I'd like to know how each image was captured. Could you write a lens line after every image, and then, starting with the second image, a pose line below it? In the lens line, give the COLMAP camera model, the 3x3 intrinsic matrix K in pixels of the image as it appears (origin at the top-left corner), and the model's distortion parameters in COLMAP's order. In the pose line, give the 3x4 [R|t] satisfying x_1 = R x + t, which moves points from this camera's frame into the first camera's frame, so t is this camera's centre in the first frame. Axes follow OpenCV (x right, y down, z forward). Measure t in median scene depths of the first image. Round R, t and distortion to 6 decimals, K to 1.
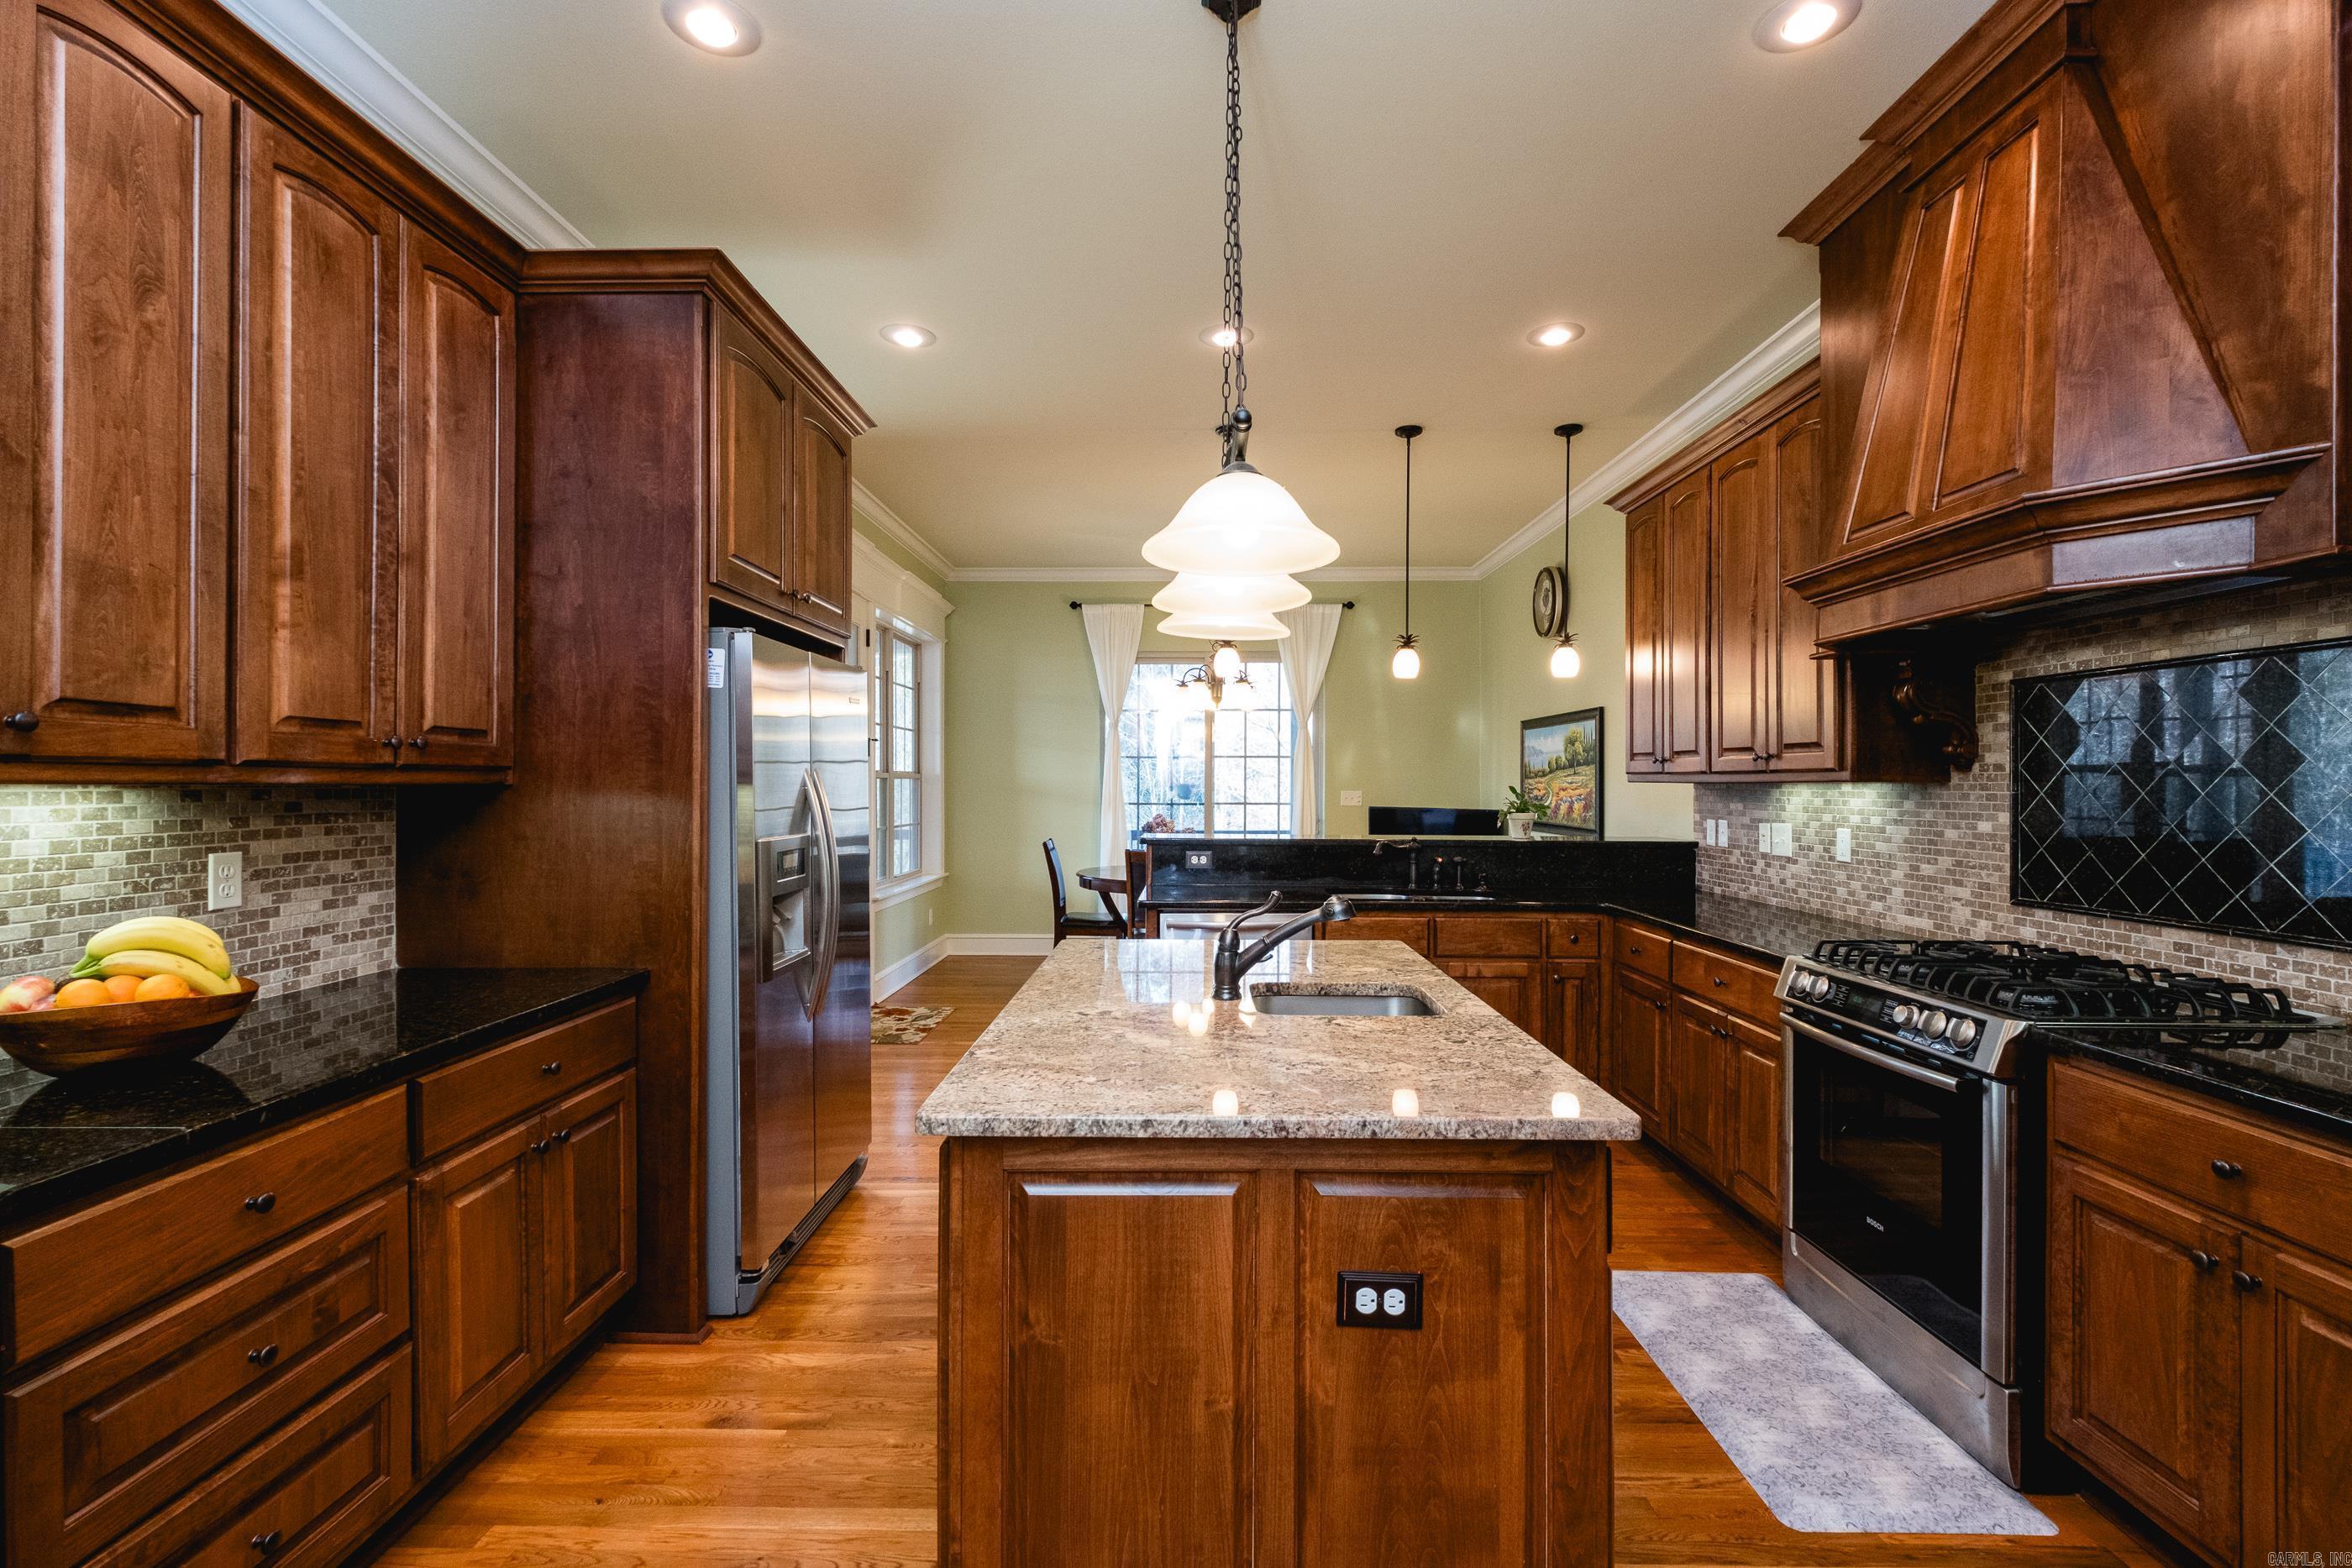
lens RADIAL K [[1024.8, 0, 1168.1], [0, 1024.8, 776.1], [0, 0, 1]] dist [0.008272, -0.004182]
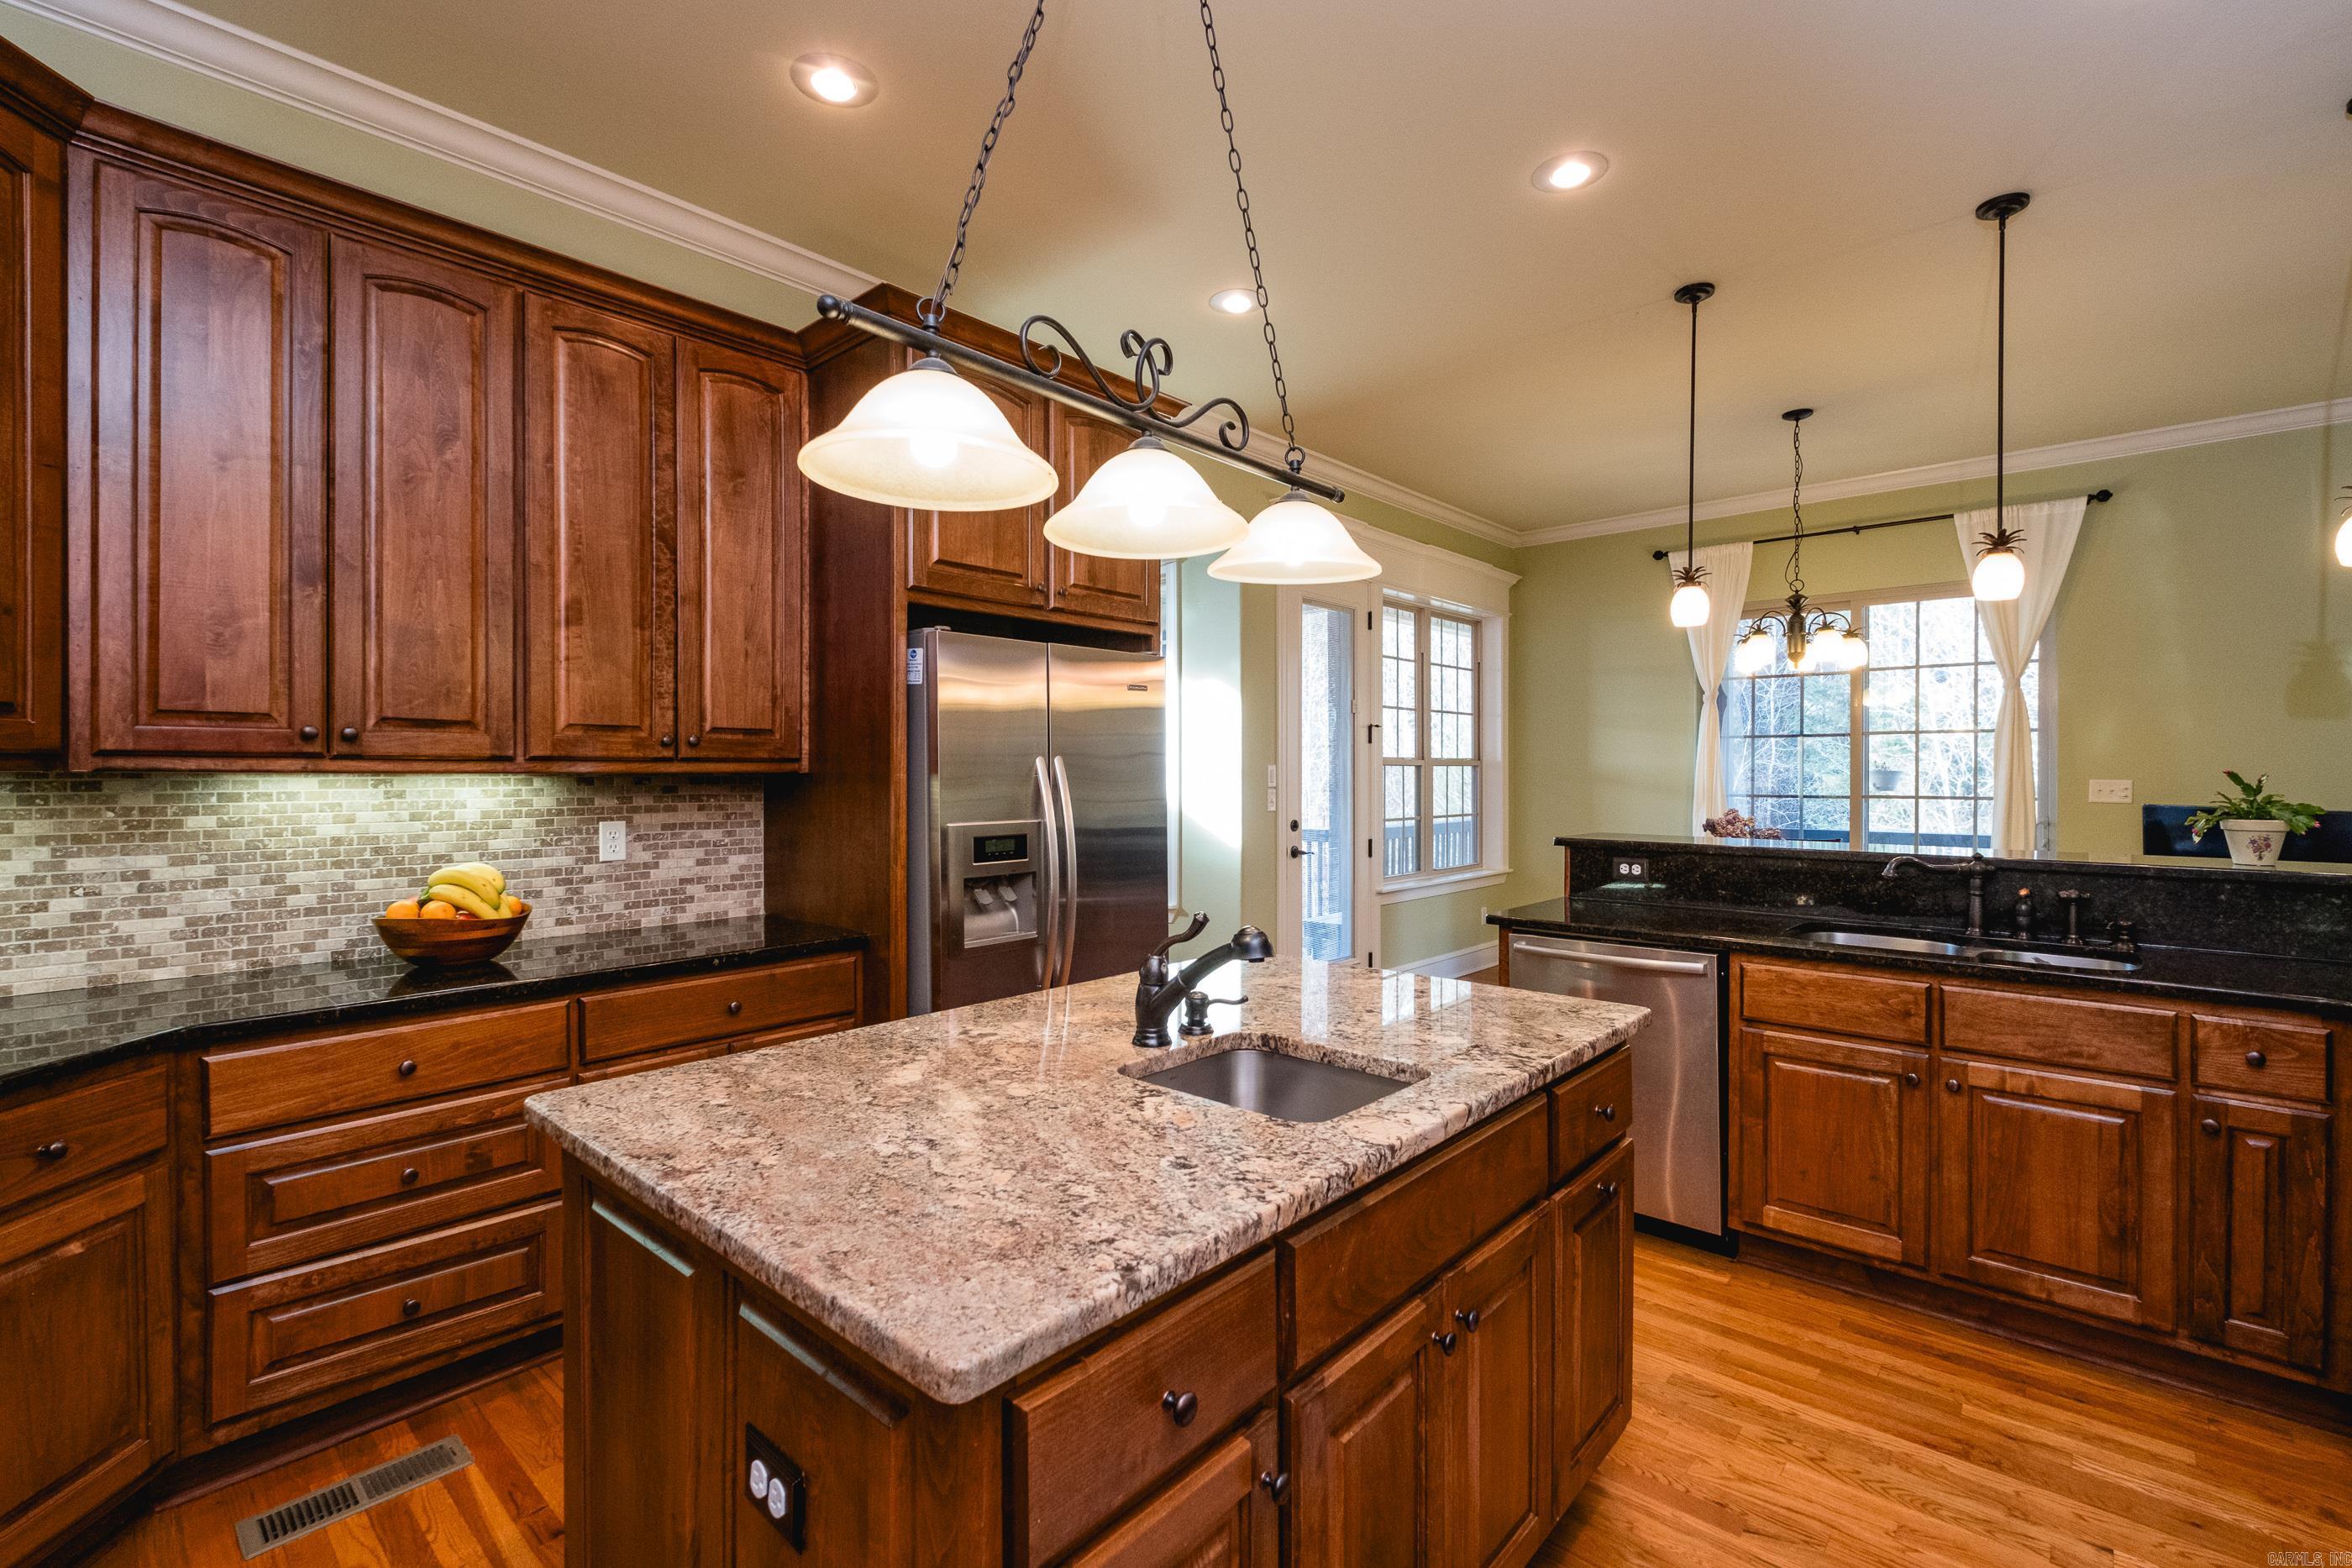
lens RADIAL K [[1024.8, 0, 1183.3], [0, 1024.8, 774.9], [0, 0, 1]] dist [0.008272, -0.004182]
pose [[0.757439, -0.001569, -0.652904, 0.543548], [0.007931, 0.999945, 0.006798, 0.006044], [0.652858, -0.010327, 0.757410, 0.394483]]
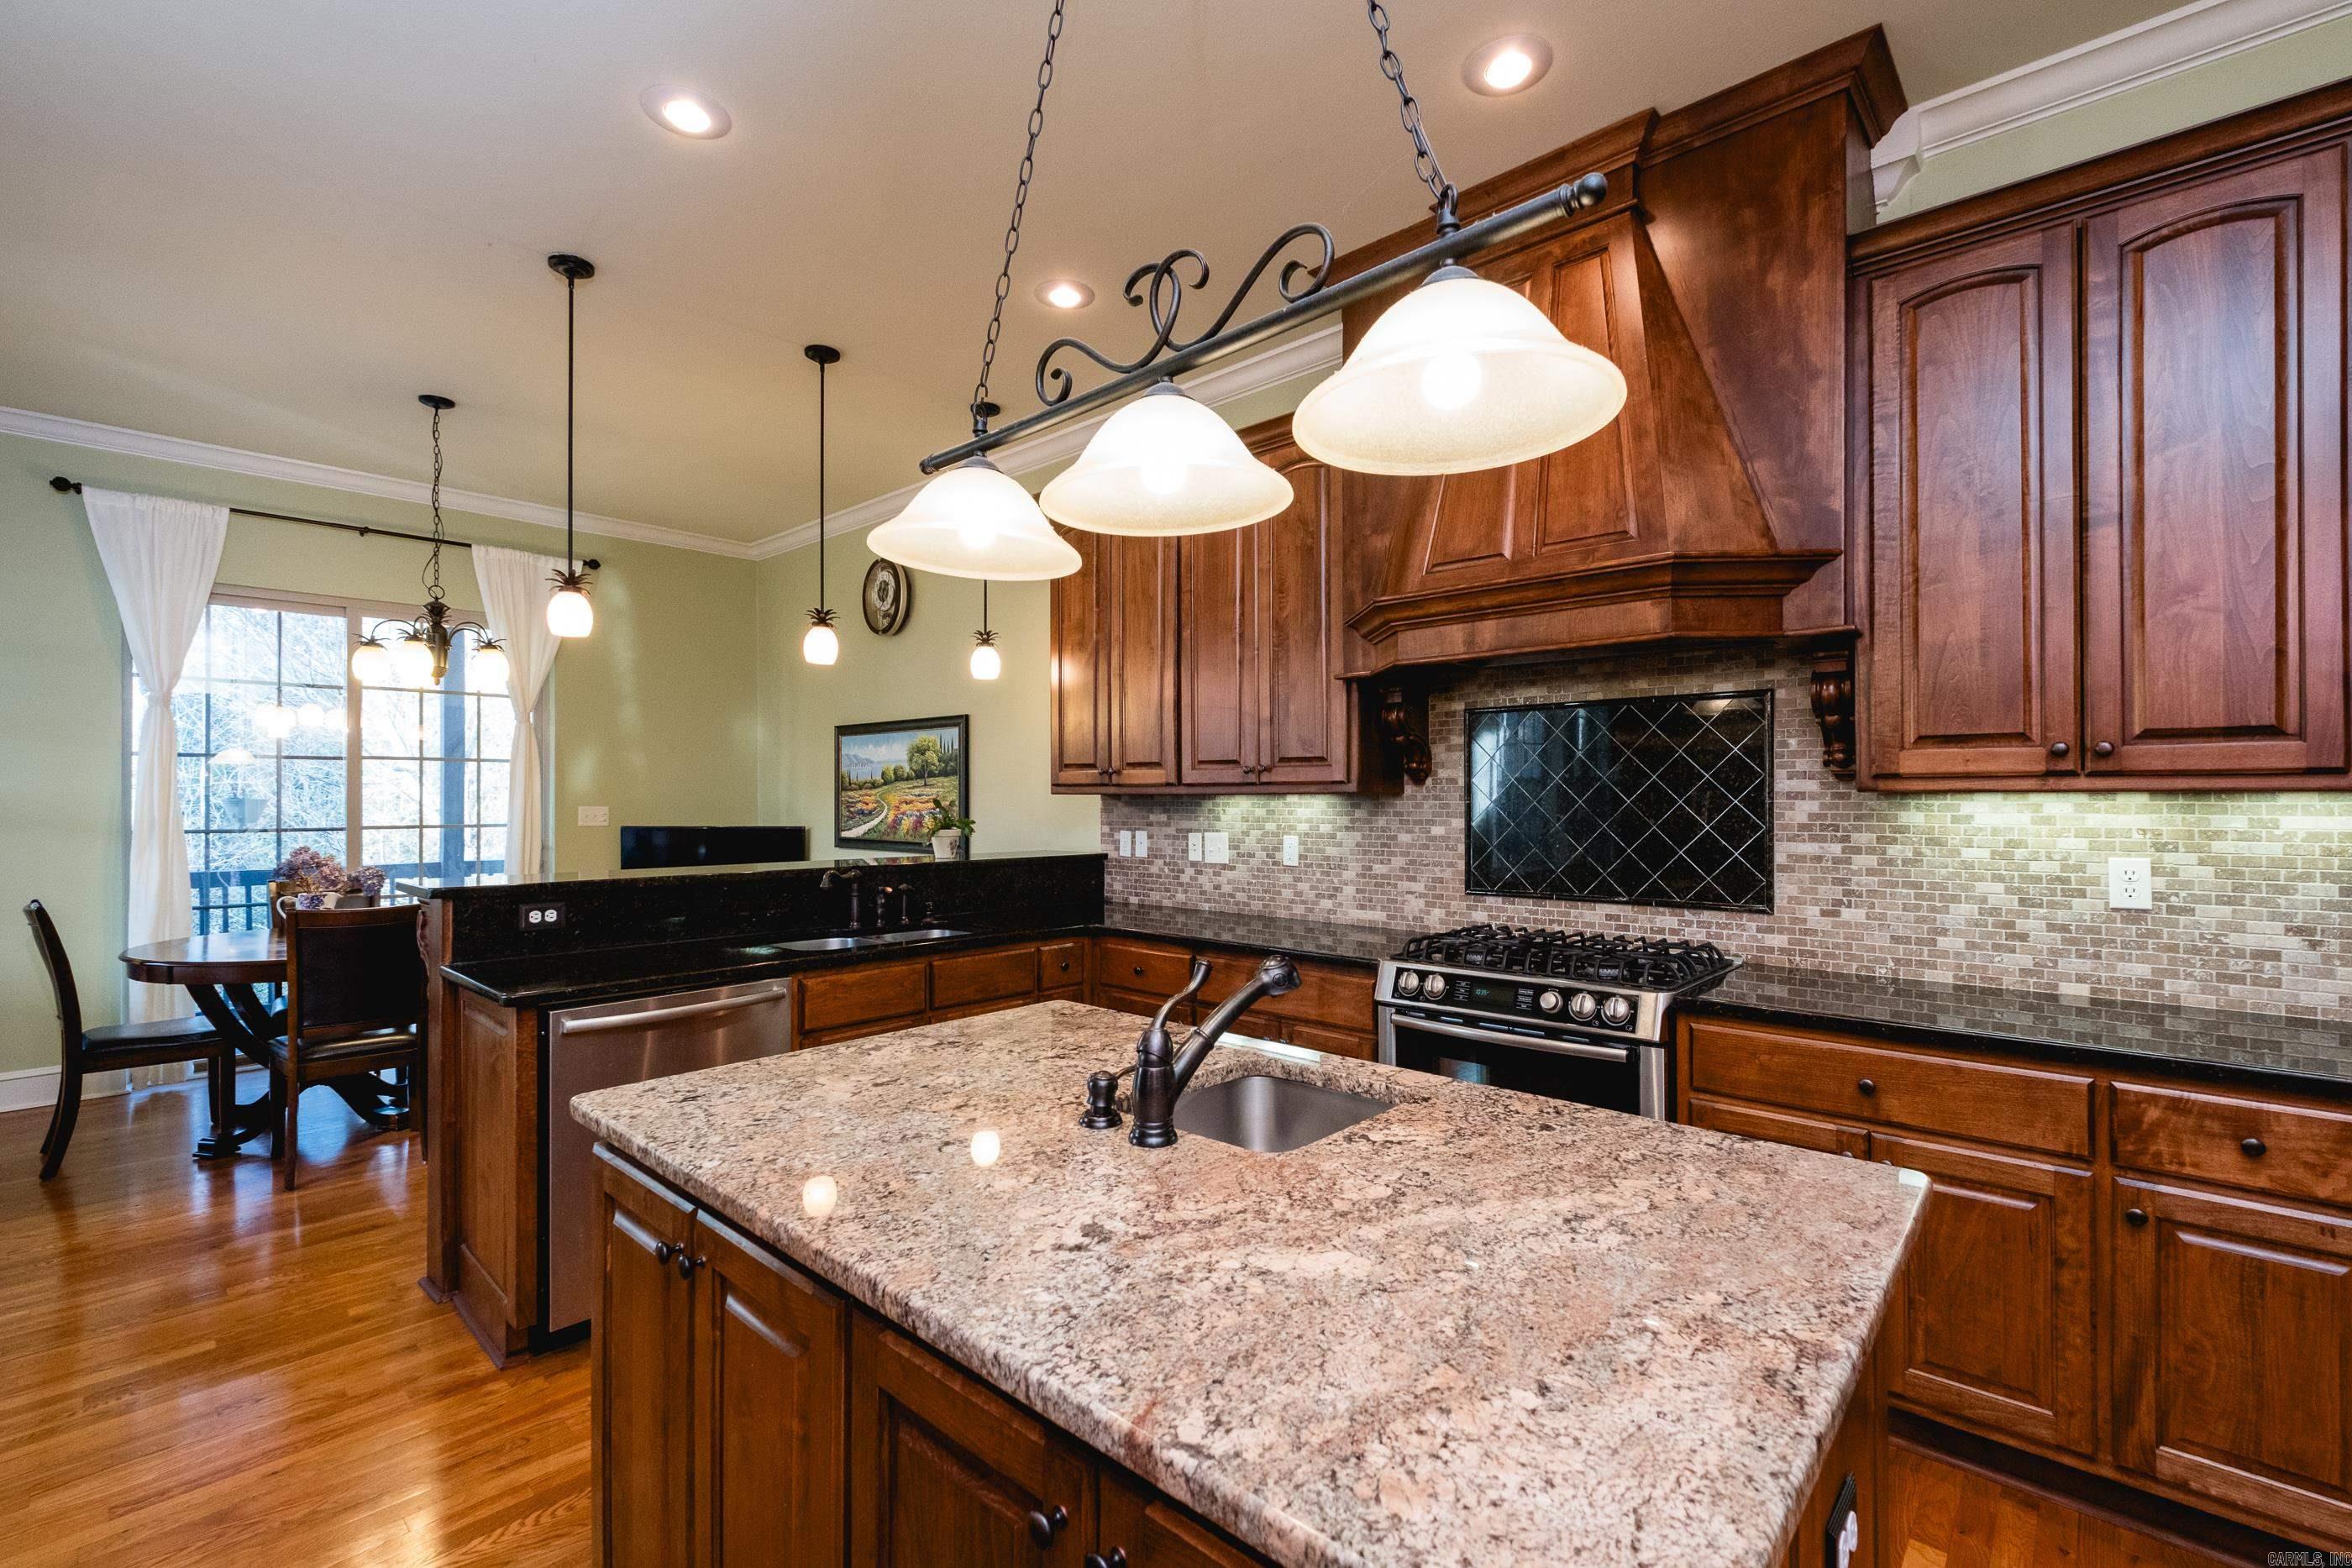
lens RADIAL K [[1024.8, 0, 1180.0], [0, 1024.8, 793.3], [0, 0, 1]] dist [0.008272, -0.004182]
pose [[0.662306, -0.001358, 0.749232, -0.371134], [-0.001962, 0.999992, 0.003546, 0.002403], [-0.749231, -0.003818, 0.662298, 0.533504]]
